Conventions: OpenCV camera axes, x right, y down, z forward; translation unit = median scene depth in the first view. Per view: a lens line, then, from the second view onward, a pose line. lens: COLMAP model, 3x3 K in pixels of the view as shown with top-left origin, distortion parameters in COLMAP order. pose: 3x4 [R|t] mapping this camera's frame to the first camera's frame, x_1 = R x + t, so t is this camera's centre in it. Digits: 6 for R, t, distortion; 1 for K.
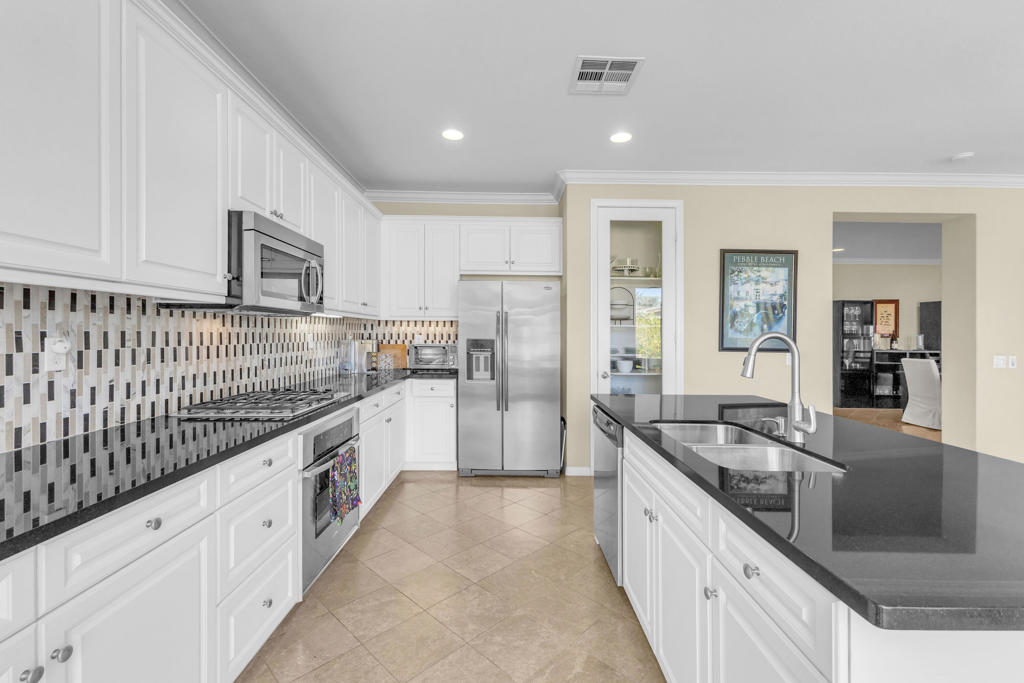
lens RADIAL K [[444.9, 0, 514.4], [0, 444.9, 337.4], [0, 0, 1]] dist [0.002256, 0.000175]
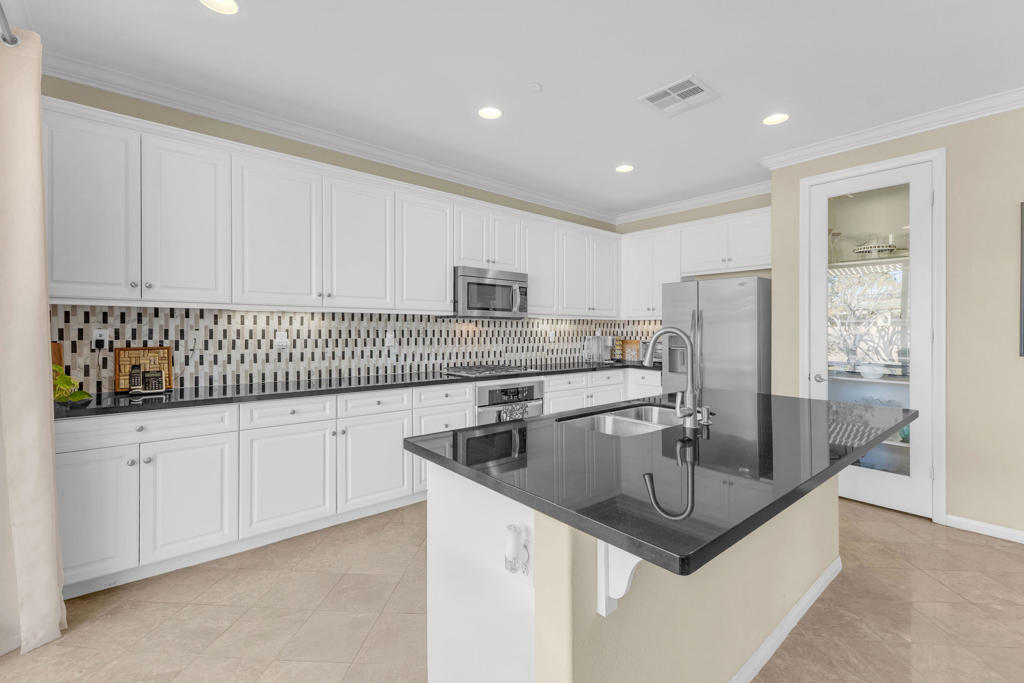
lens RADIAL K [[444.9, 0, 513.5], [0, 444.9, 334.8], [0, 0, 1]] dist [0.002256, 0.000175]
pose [[0.630644, 0.002517, -0.776068, 0.994031], [-0.005858, 0.999982, -0.001517, 0.010671], [0.776050, 0.005503, 0.630647, -0.017834]]
